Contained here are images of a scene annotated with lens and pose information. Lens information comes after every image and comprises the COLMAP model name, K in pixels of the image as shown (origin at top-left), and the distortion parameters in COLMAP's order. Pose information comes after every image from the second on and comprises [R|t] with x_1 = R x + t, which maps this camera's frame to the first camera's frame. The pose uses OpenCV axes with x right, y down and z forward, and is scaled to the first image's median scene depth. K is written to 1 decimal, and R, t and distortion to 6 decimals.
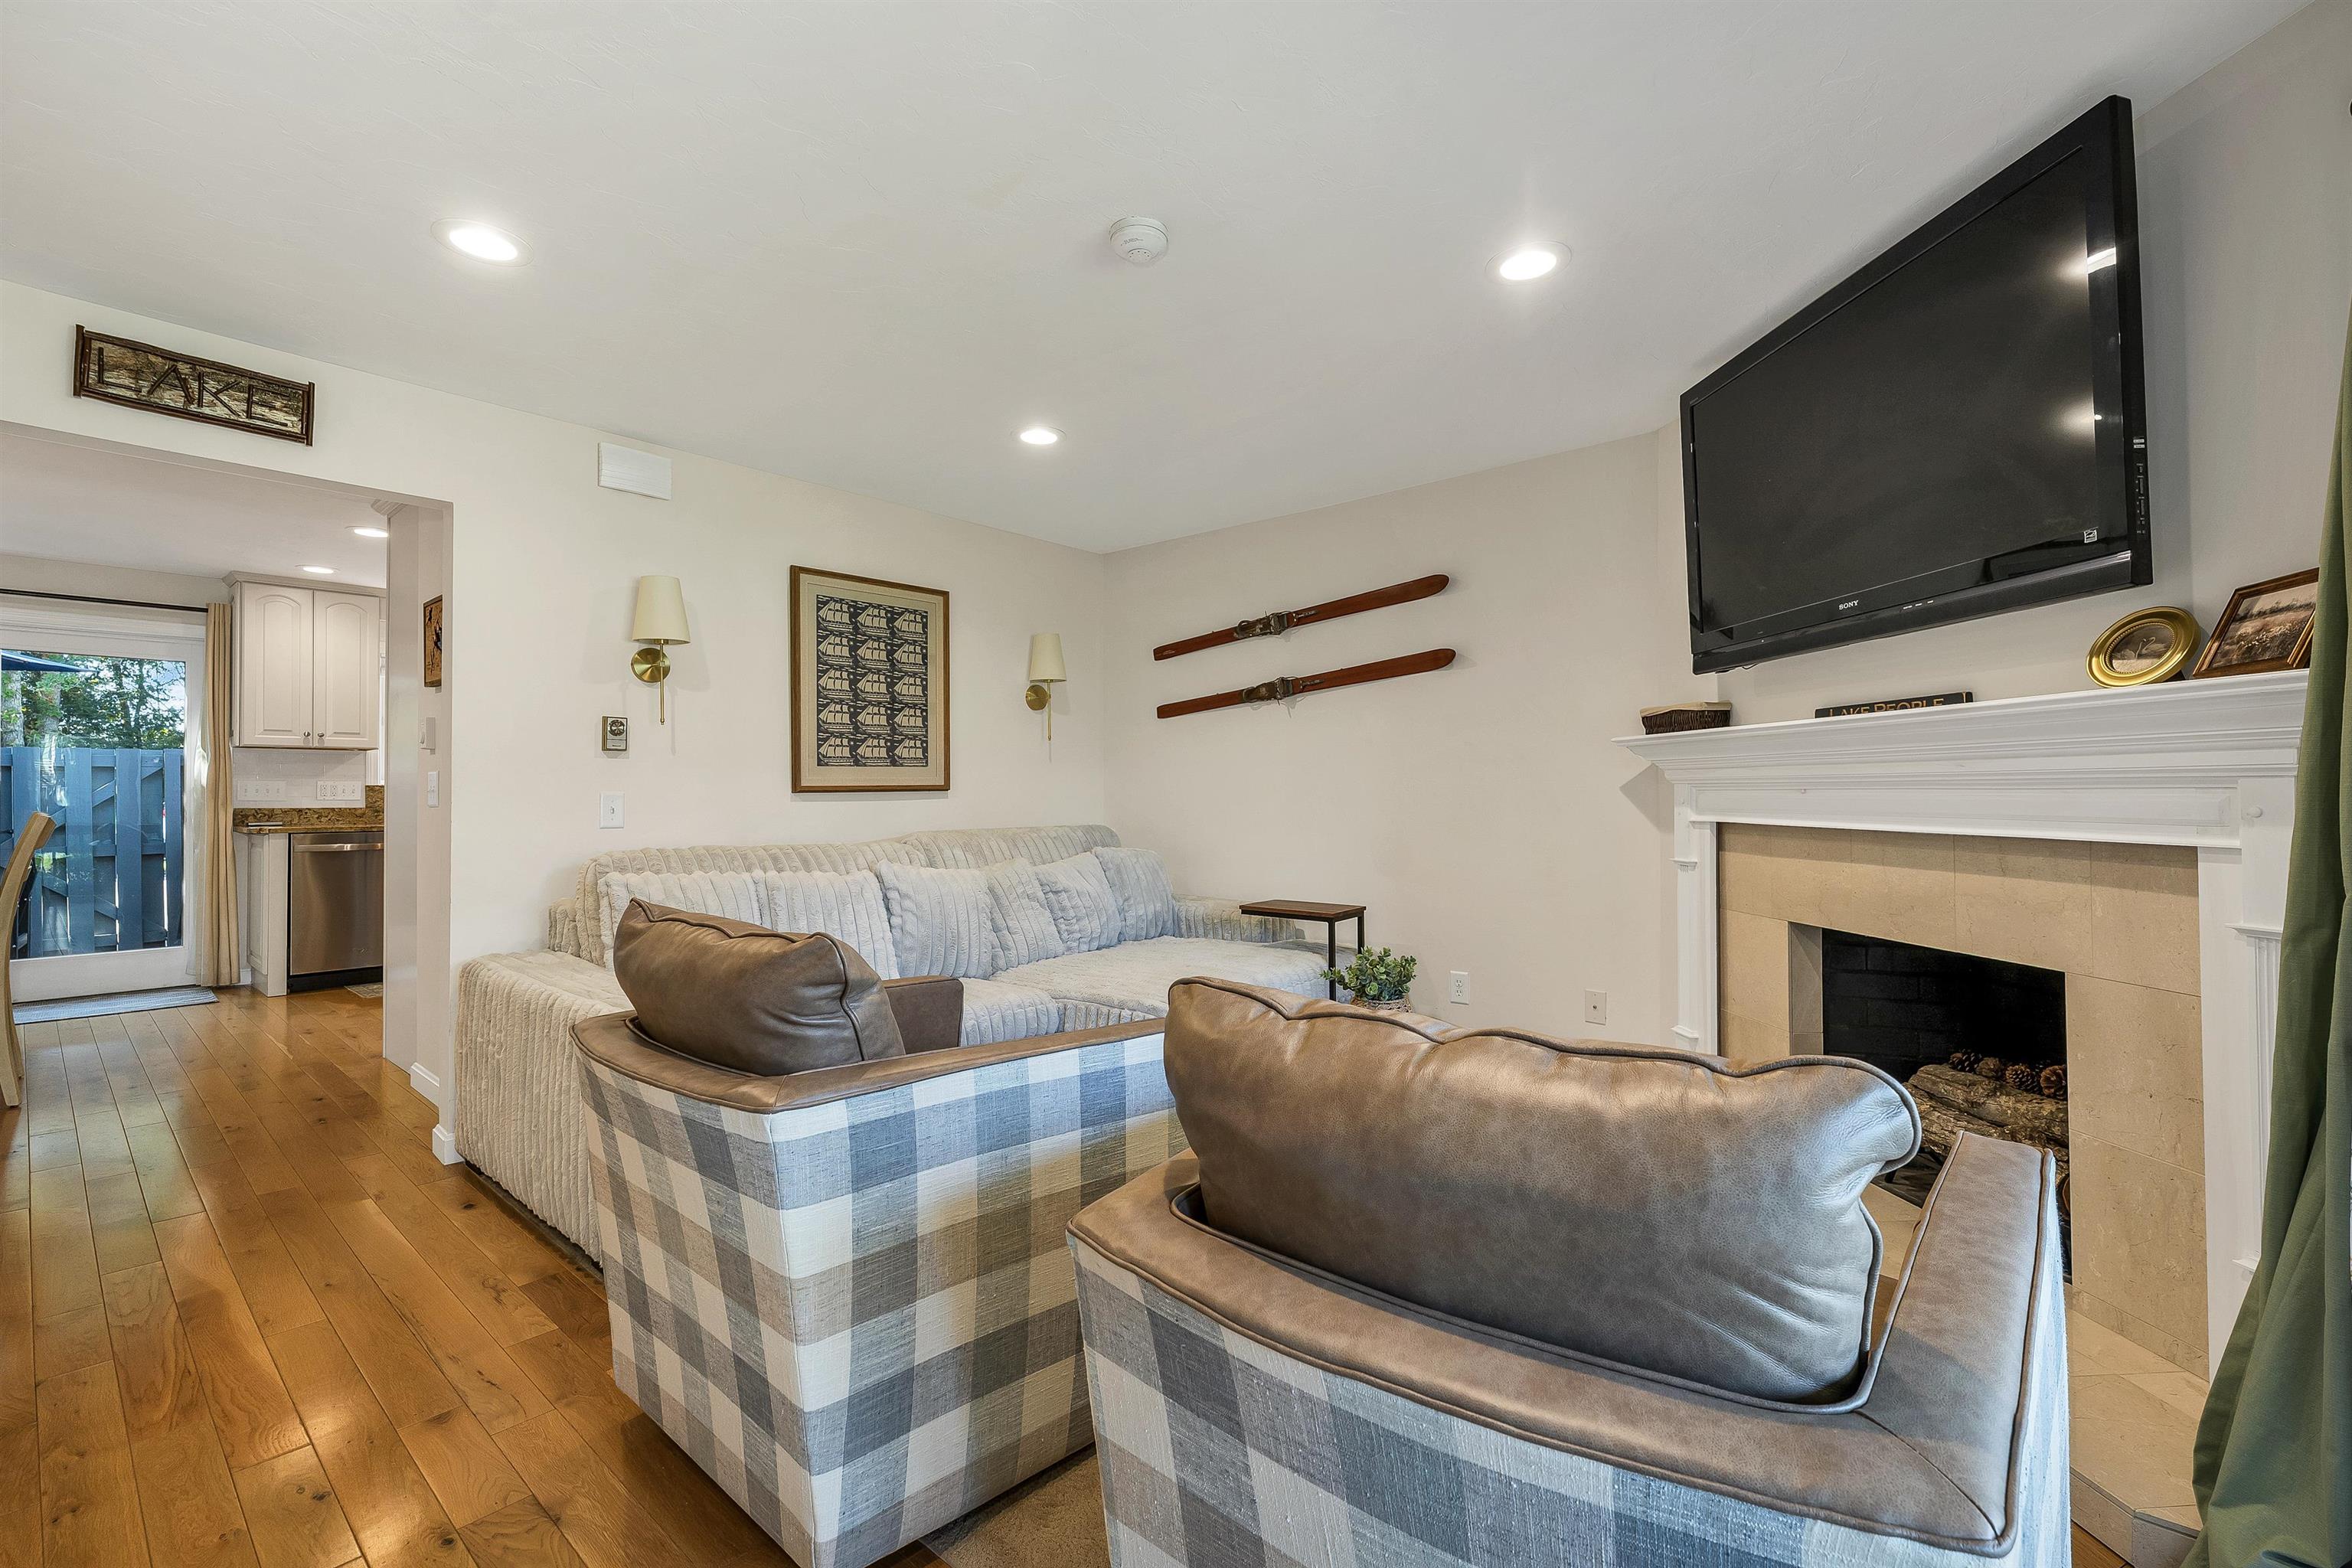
lens RADIAL K [[1002.9, 0, 1178.9], [0, 1002.9, 781.2], [0, 0, 1]] dist [0.003821, -0.000696]
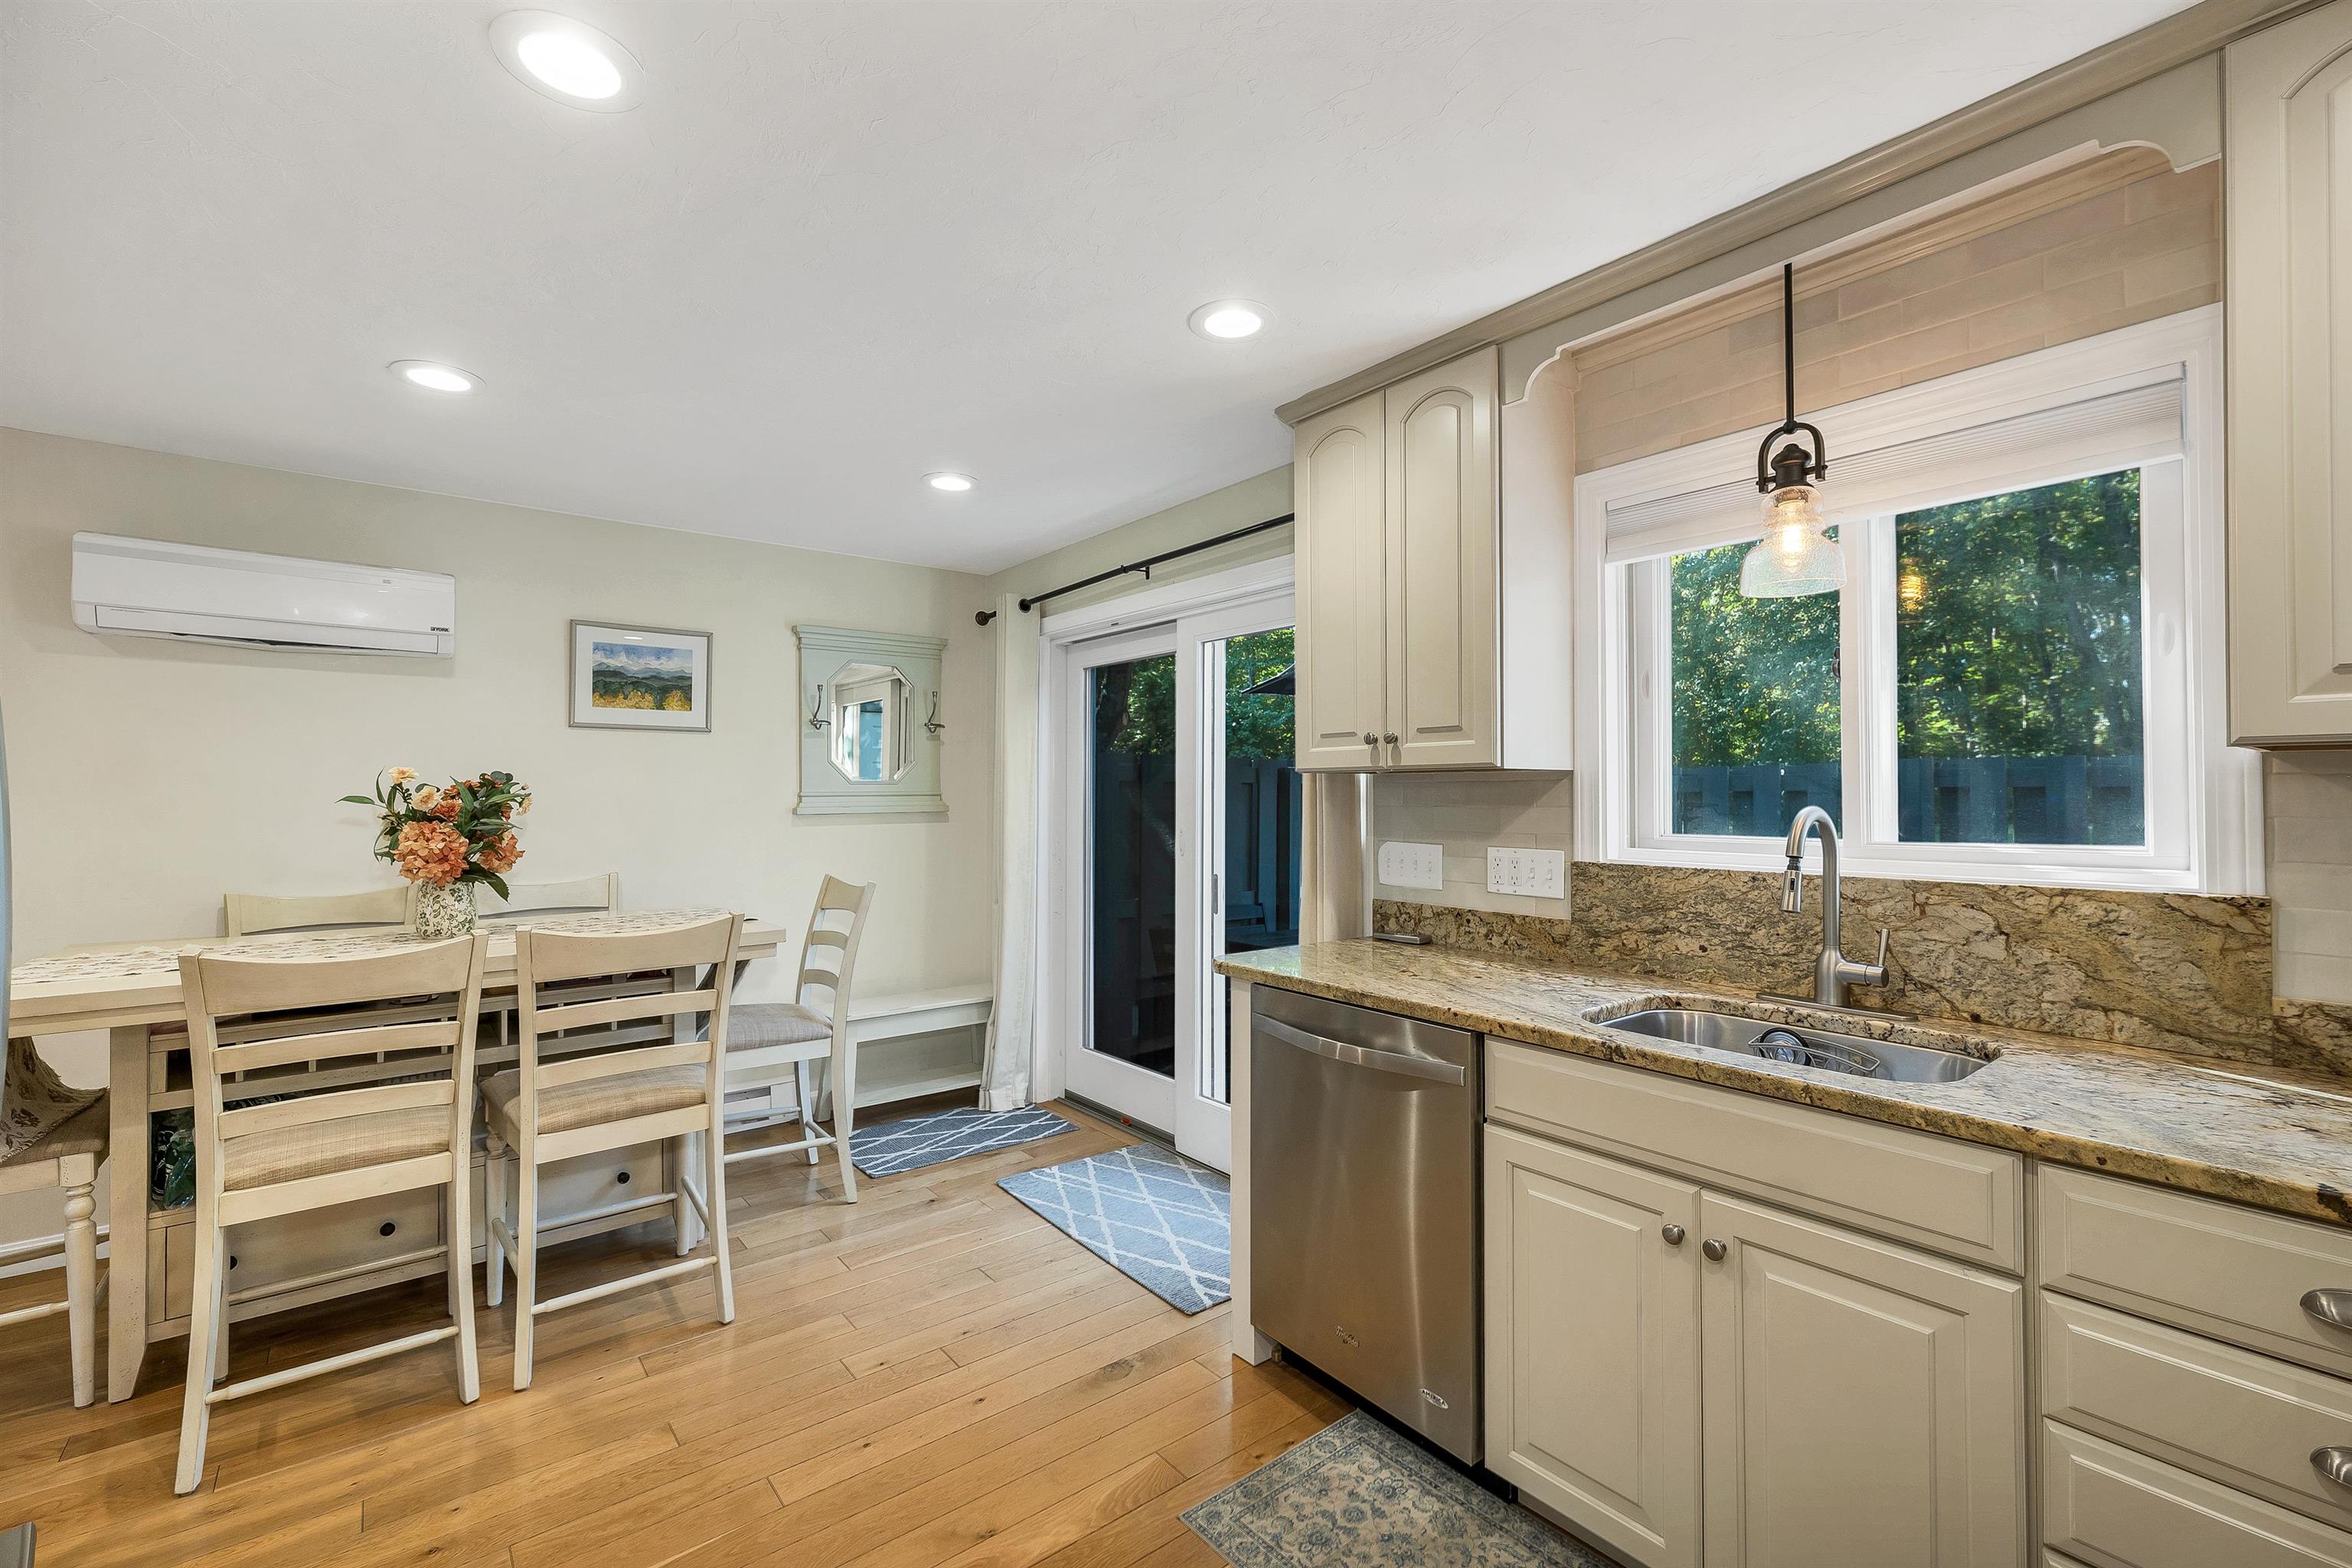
lens RADIAL K [[1002.9, 0, 1178.9], [0, 1002.9, 781.2], [0, 0, 1]] dist [0.003821, -0.000696]
pose [[-0.184773, -0.008268, -0.982746, -0.680070], [0.013624, 0.999847, -0.010973, -0.039453], [0.982687, -0.015417, -0.184632, 1.526395]]
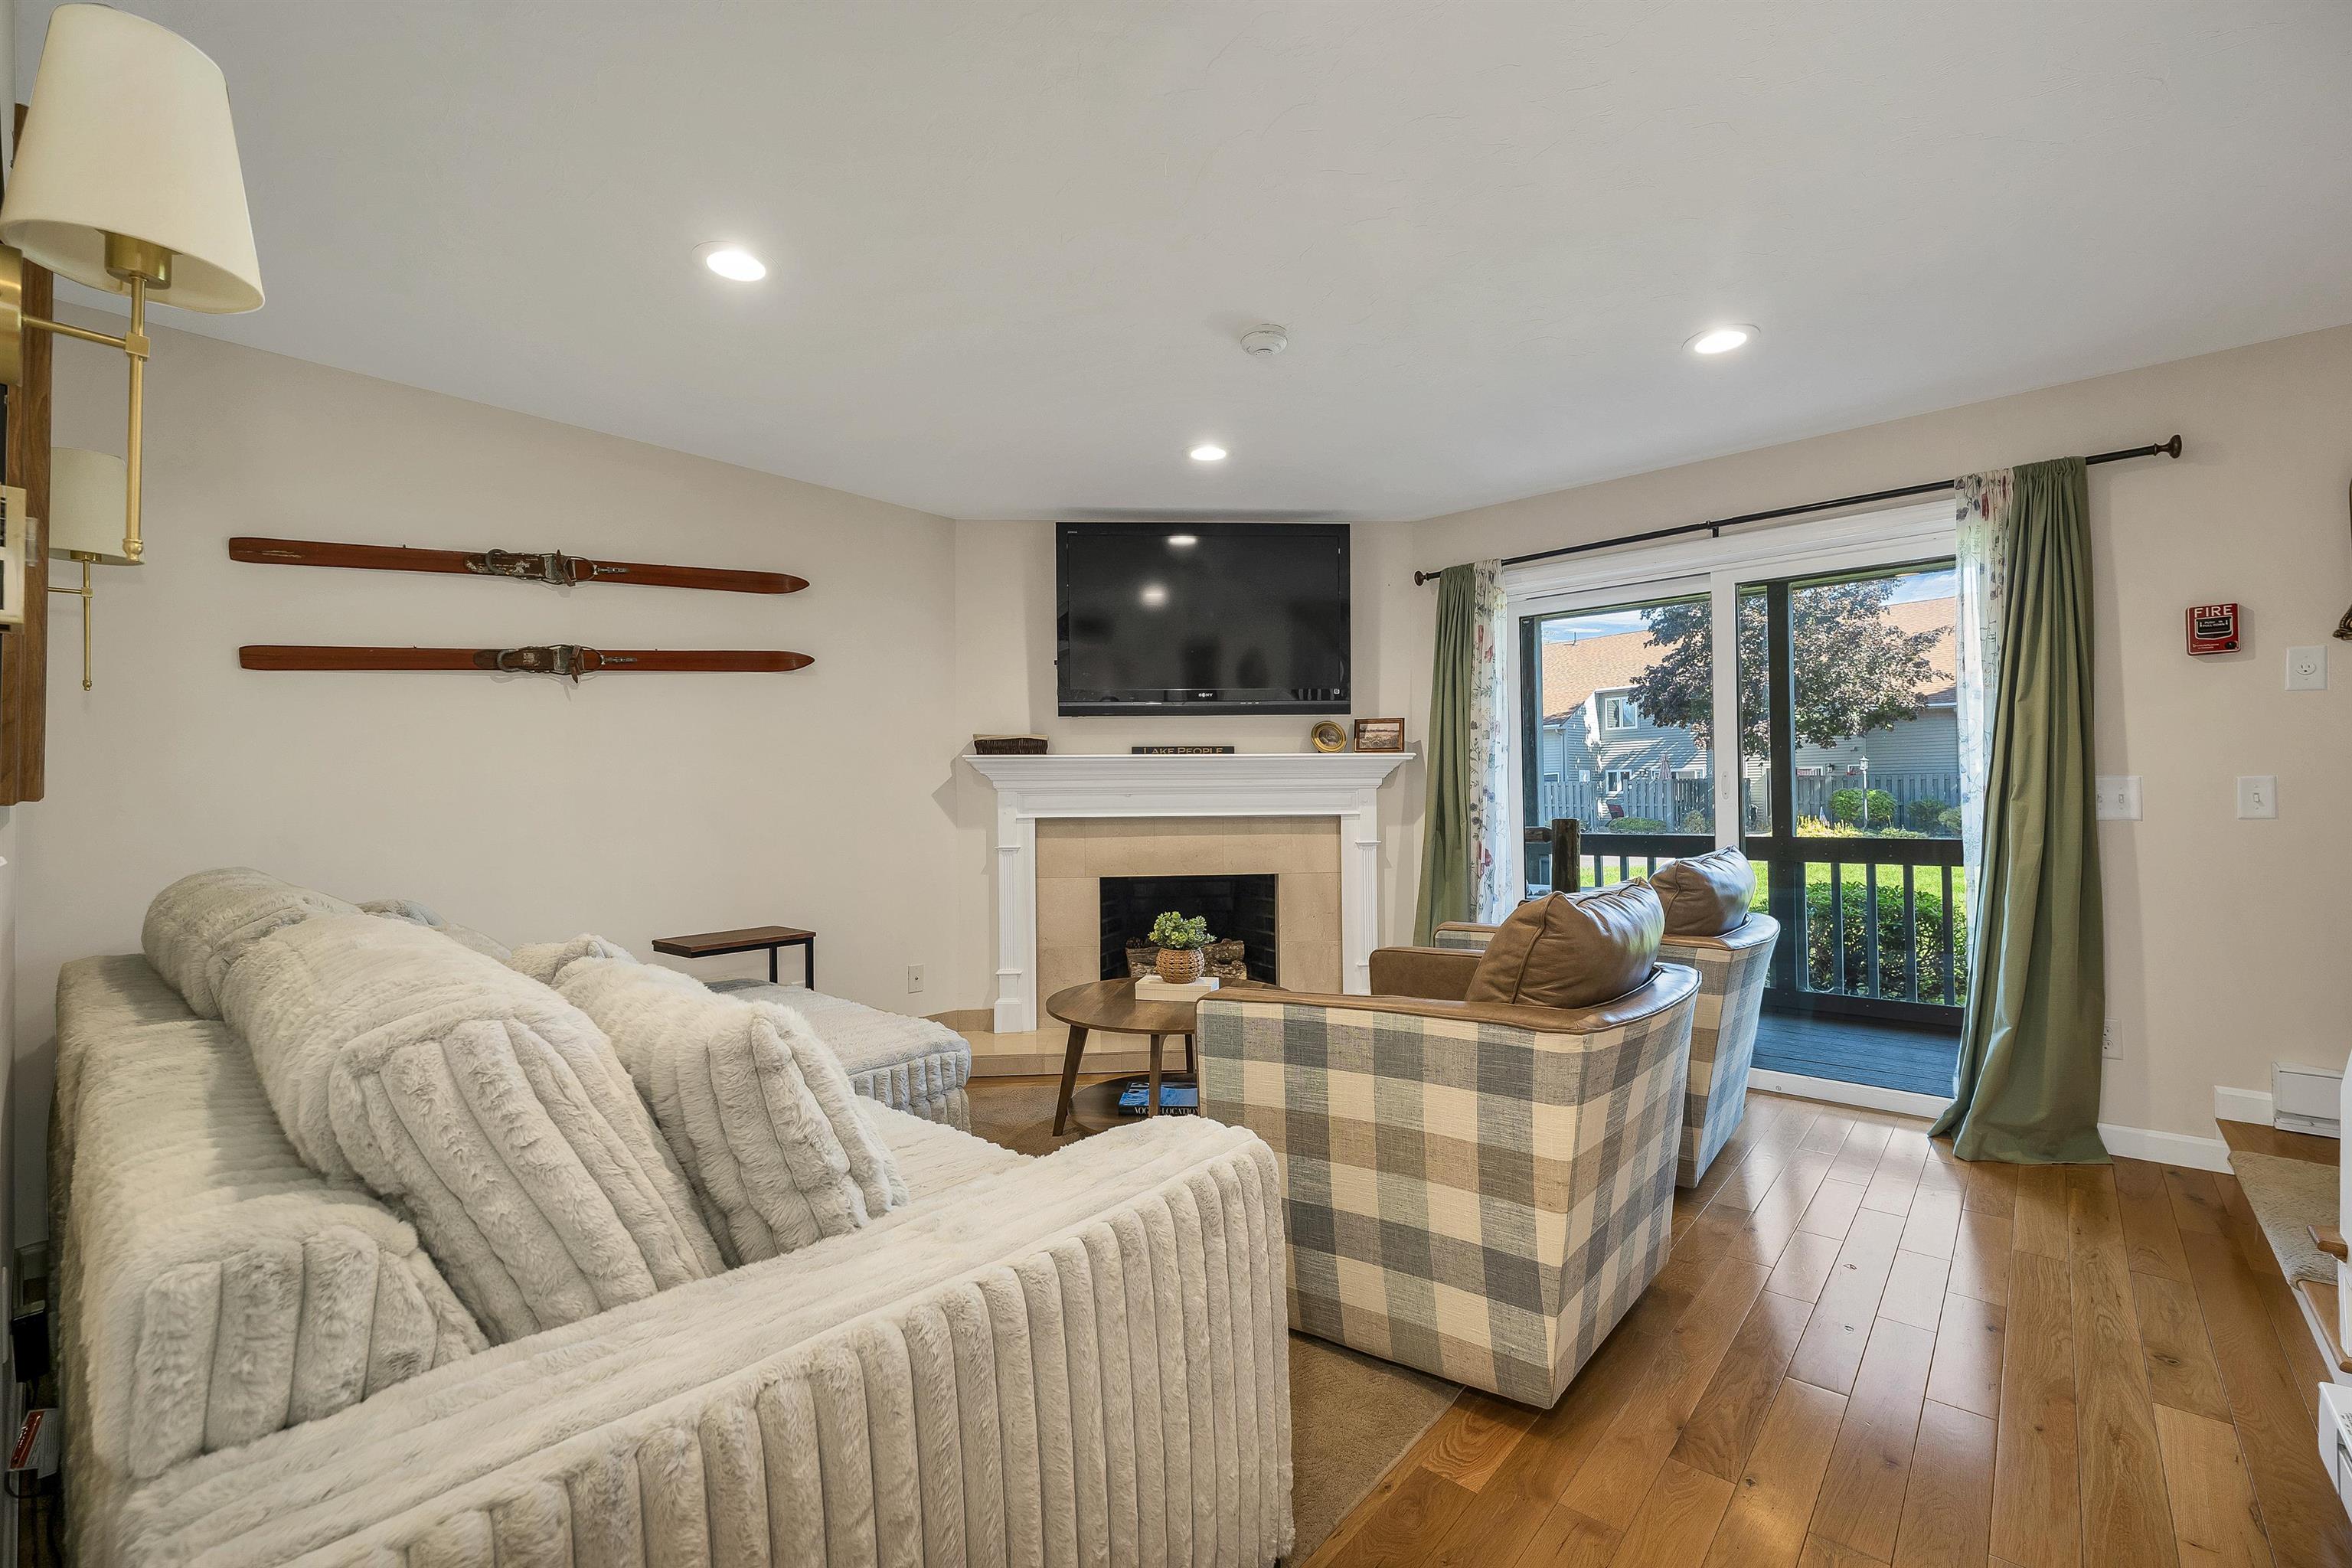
lens RADIAL K [[972.5, 0, 1181.6], [0, 972.5, 775.4], [0, 0, 1]] dist [0.001912, -0.000135]
pose [[-0.004077, 0.021020, 0.999771, -0.700962], [-0.000304, 0.999779, -0.021022, 0.006823], [-0.999992, -0.000390, -0.004069, 0.646934]]
